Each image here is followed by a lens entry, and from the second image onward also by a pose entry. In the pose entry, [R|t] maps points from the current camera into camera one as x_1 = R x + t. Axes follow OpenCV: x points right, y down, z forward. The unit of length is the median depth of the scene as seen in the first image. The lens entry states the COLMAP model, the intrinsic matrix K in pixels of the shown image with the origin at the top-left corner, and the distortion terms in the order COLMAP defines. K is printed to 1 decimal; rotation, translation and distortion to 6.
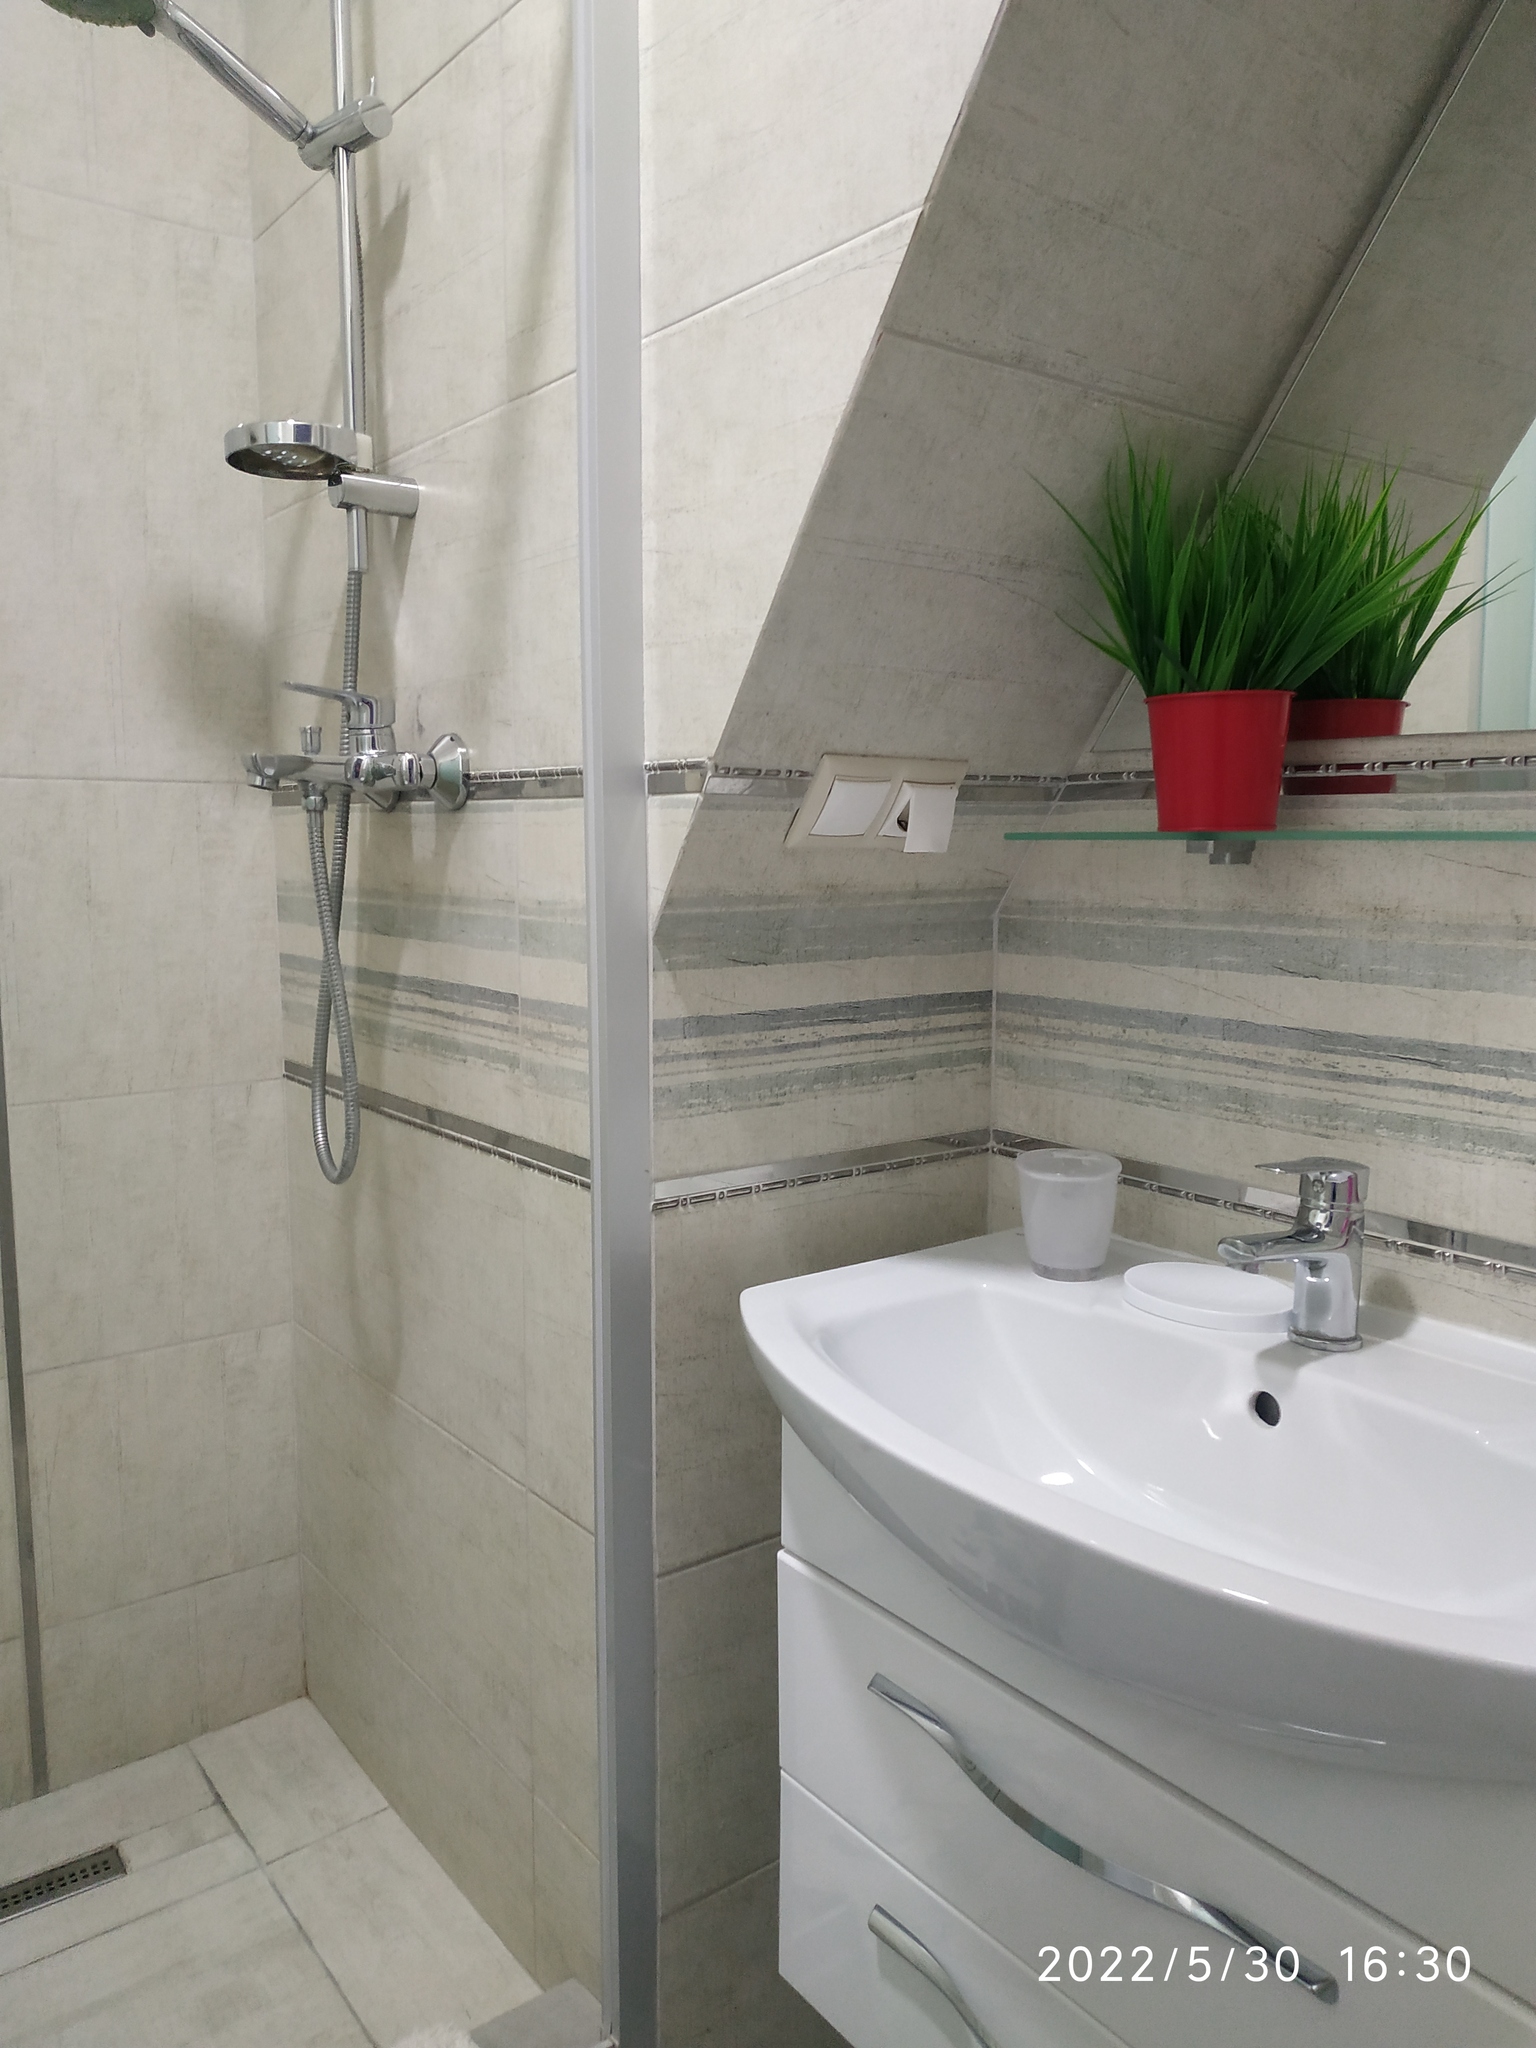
lens RADIAL K [[1457.7, 0, 759.4], [0, 1457.7, 1047.0], [0, 0, 1]] dist [0.067770, -0.112518]
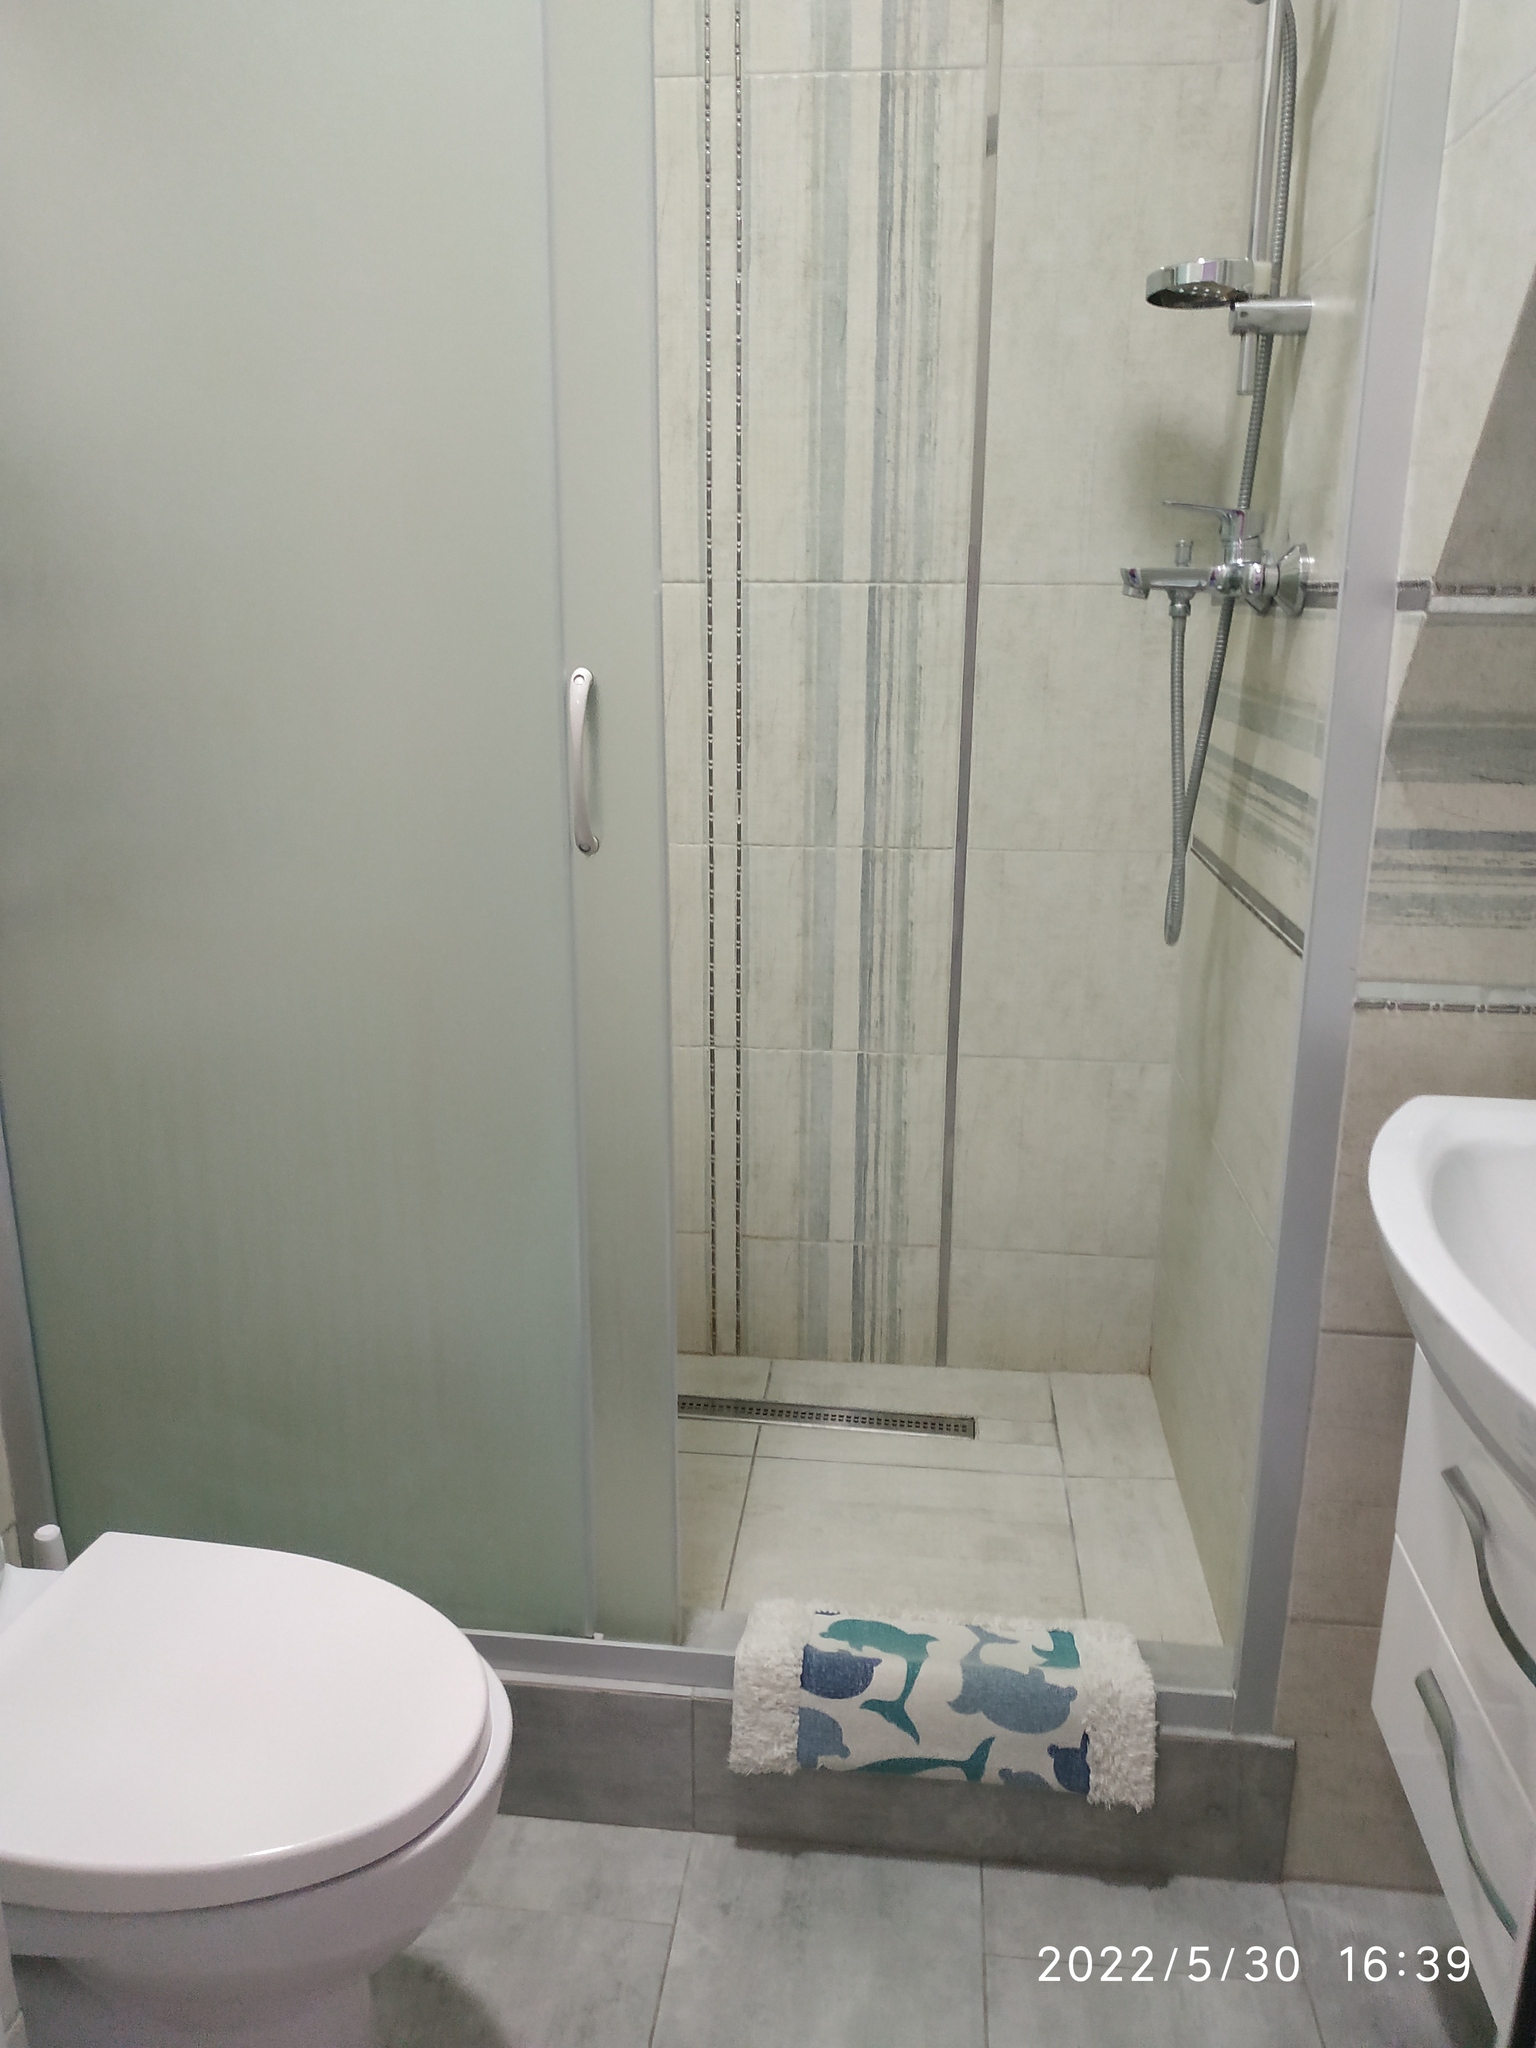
lens RADIAL K [[1457.7, 0, 759.4], [0, 1457.7, 1047.0], [0, 0, 1]] dist [0.067770, -0.112518]
pose [[0.715735, 0.203389, -0.668099, 0.310955], [-0.100168, 0.976658, 0.190013, -0.018881], [0.691151, -0.069076, 0.719402, -0.078427]]
